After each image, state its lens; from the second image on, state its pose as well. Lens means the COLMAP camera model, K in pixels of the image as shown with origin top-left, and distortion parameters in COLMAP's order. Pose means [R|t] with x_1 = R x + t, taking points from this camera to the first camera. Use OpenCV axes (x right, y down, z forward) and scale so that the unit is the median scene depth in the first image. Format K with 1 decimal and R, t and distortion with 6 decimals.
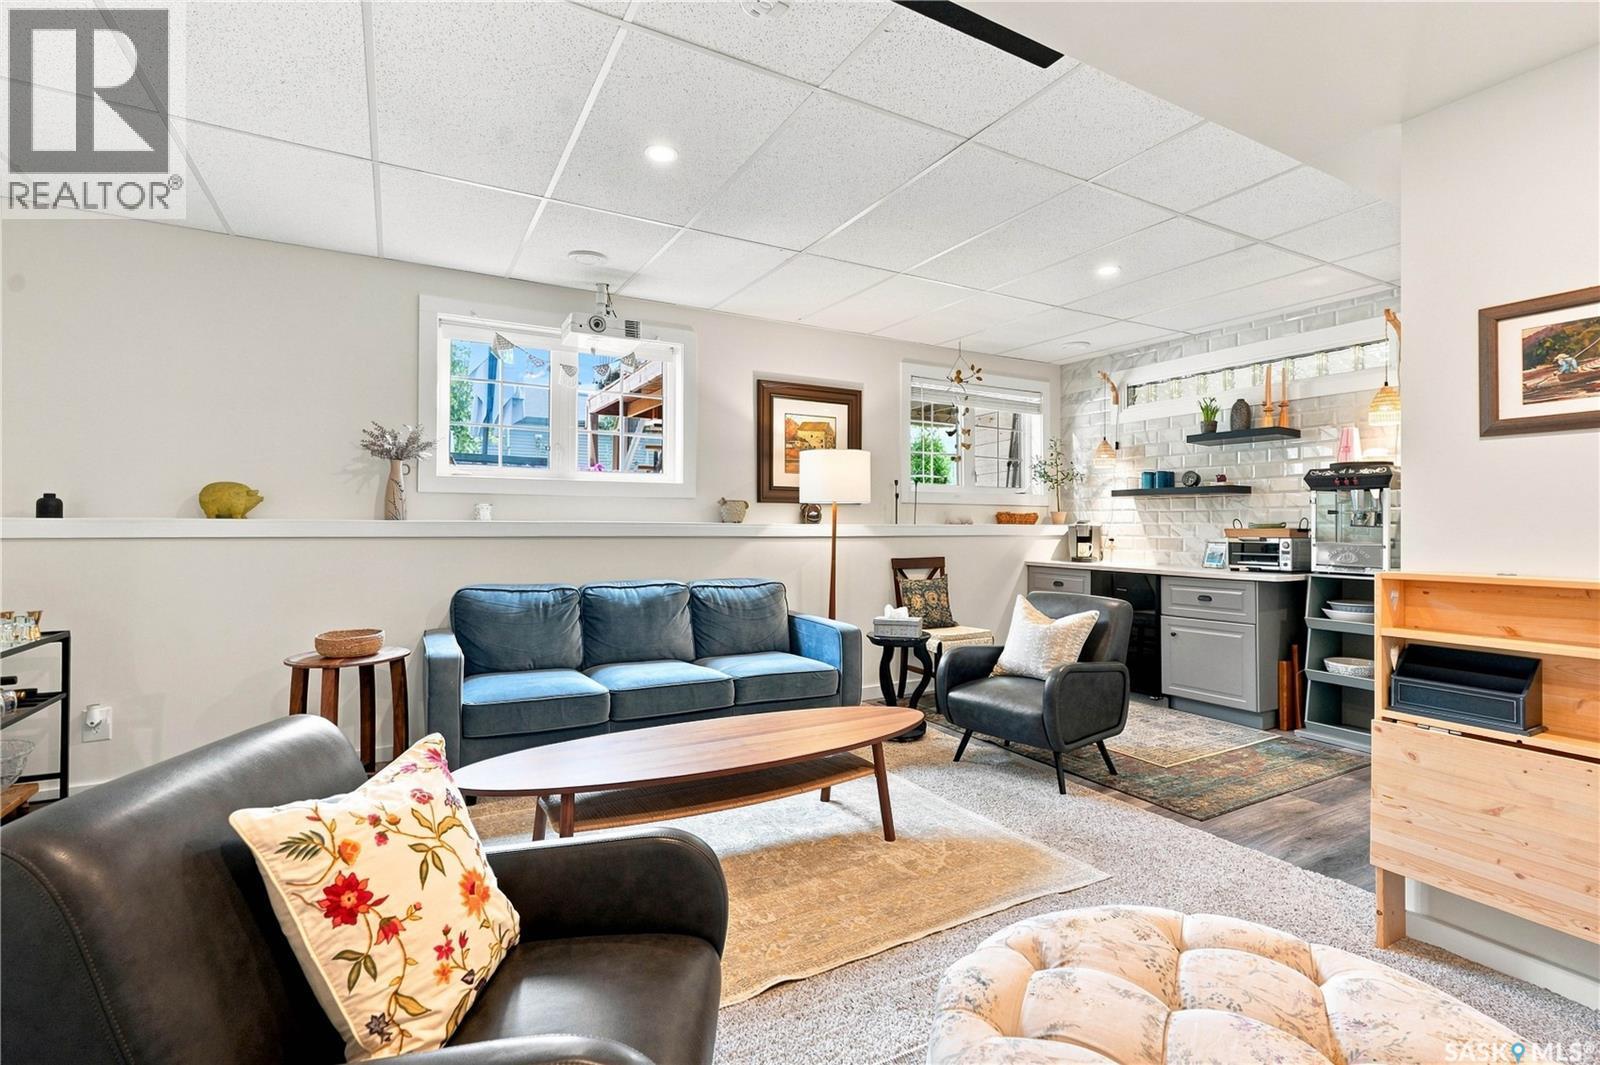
lens RADIAL K [[729.9, 0, 801.0], [0, 729.9, 521.8], [0, 0, 1]] dist [0.000164, -0.000061]
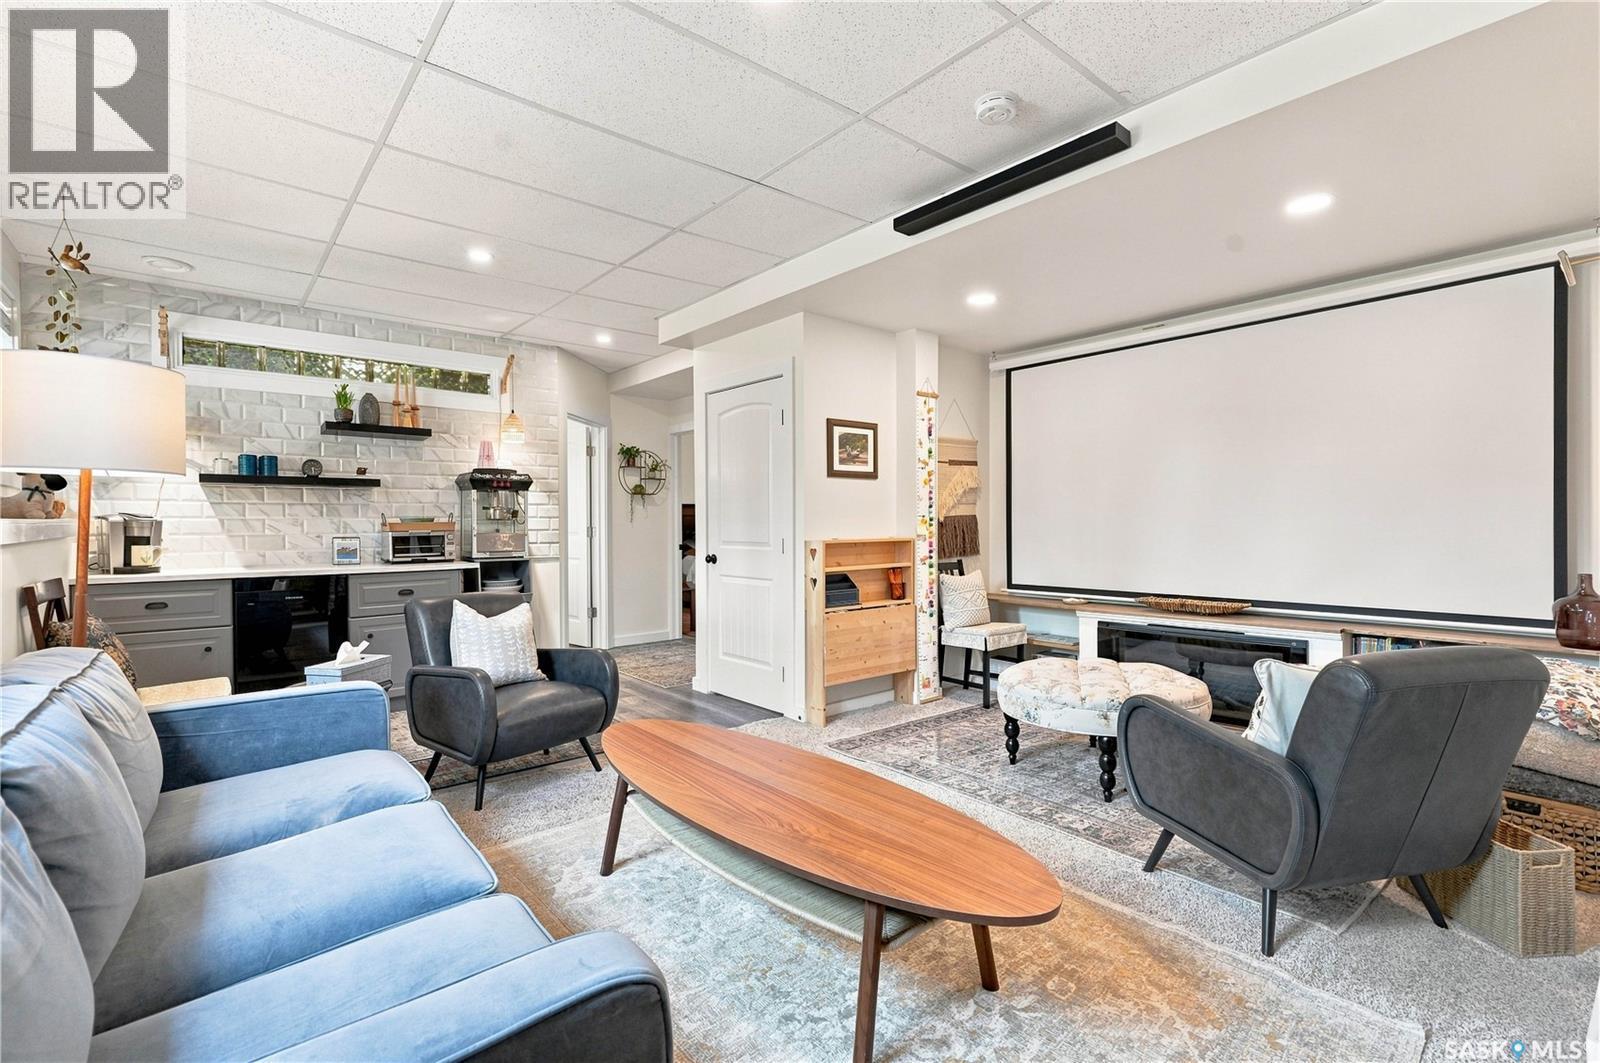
lens RADIAL K [[729.9, 0, 800.4], [0, 729.9, 529.9], [0, 0, 1]] dist [0.000164, -0.000061]
pose [[-0.184223, -0.012865, 0.982800, -0.498727], [0.000196, 0.999914, 0.013126, 0.005846], [-0.982884, 0.002610, -0.184205, 0.617455]]
